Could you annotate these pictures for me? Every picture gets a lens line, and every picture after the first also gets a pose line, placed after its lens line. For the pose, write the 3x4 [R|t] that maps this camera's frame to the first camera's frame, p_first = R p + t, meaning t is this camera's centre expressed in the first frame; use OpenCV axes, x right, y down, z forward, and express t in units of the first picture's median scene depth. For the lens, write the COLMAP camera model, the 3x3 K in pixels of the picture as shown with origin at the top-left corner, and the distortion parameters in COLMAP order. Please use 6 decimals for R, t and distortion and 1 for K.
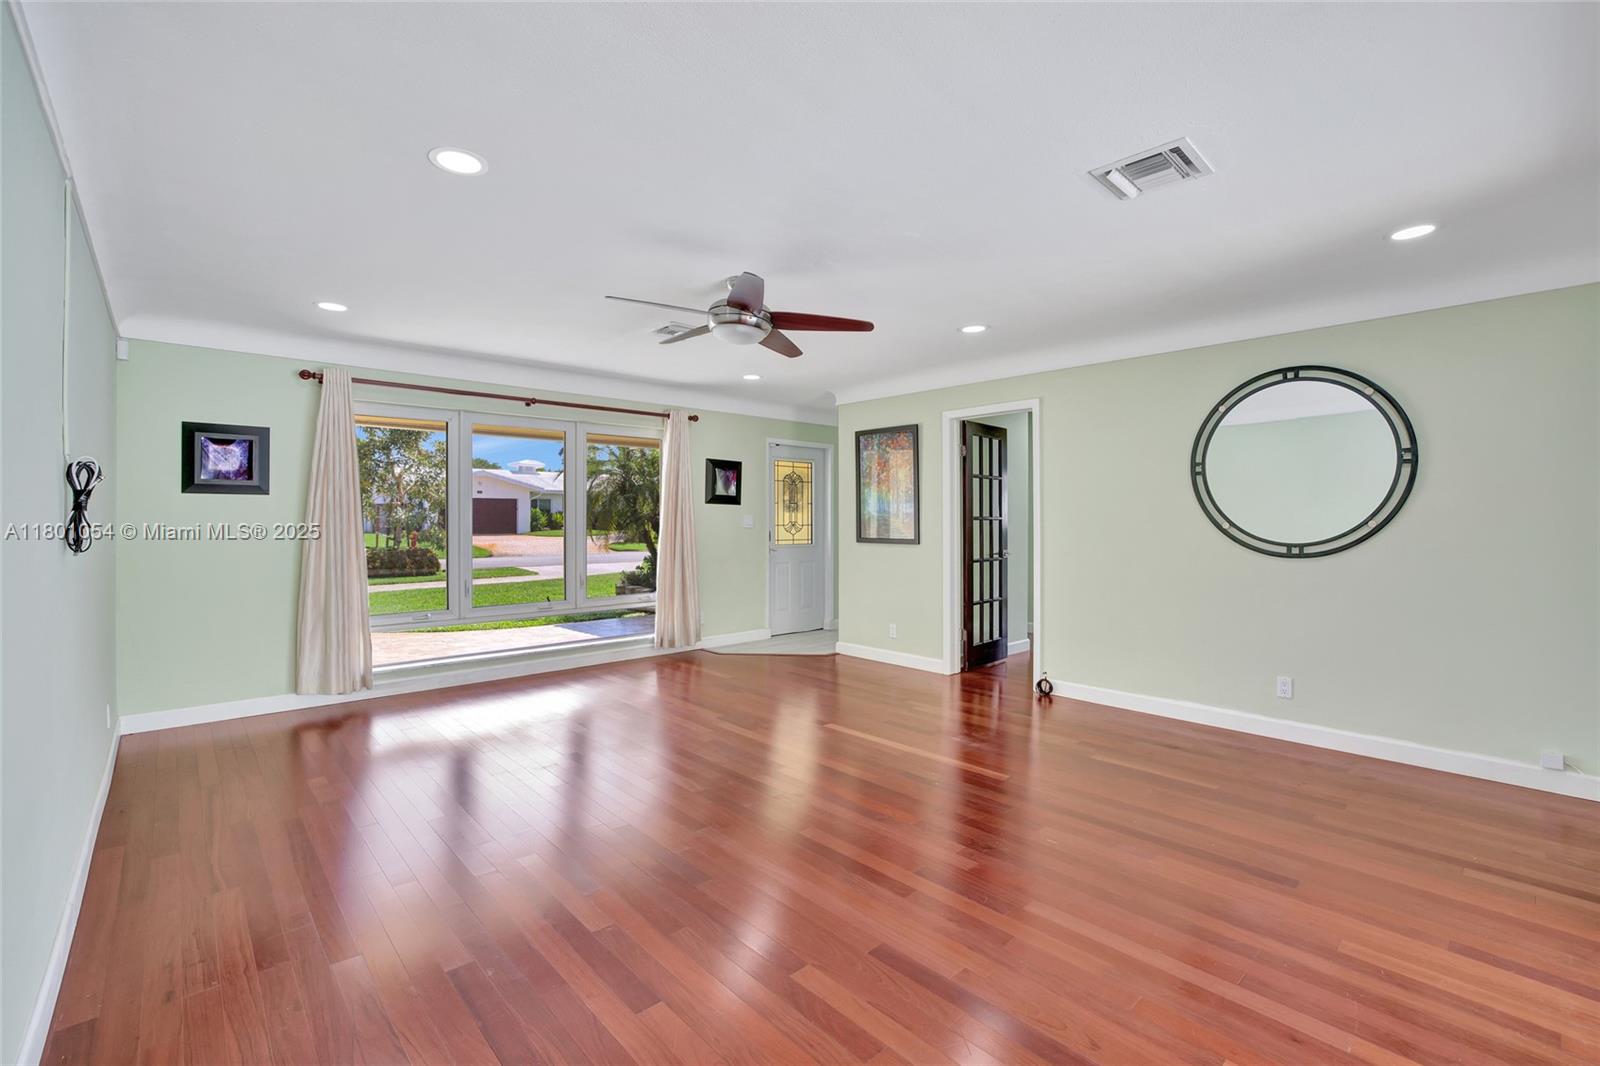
lens RADIAL K [[695.5, 0, 785.7], [0, 695.5, 523.4], [0, 0, 1]] dist [0.000414, -0.000043]
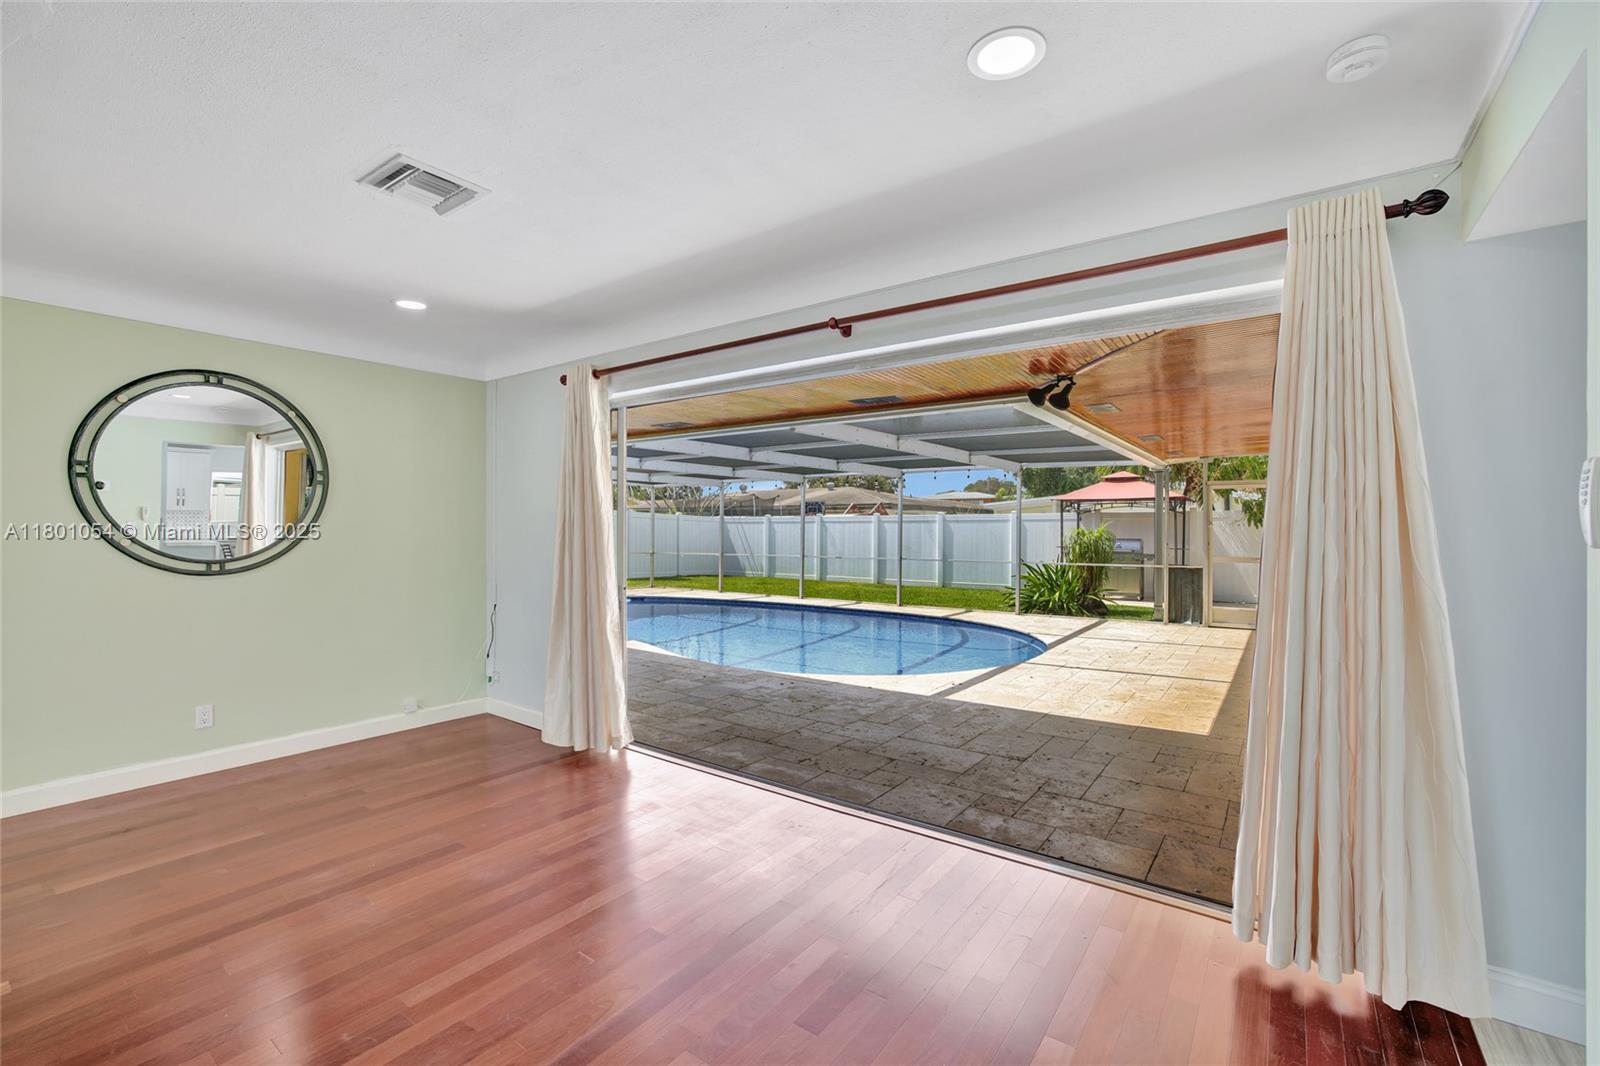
lens RADIAL K [[695.5, 0, 785.8], [0, 695.5, 530.3], [0, 0, 1]] dist [0.000414, -0.000043]
pose [[-0.174627, -0.005356, 0.984620, -0.328486], [0.002186, 0.999981, 0.005827, -0.014984], [-0.984632, 0.003170, -0.174612, 0.410236]]
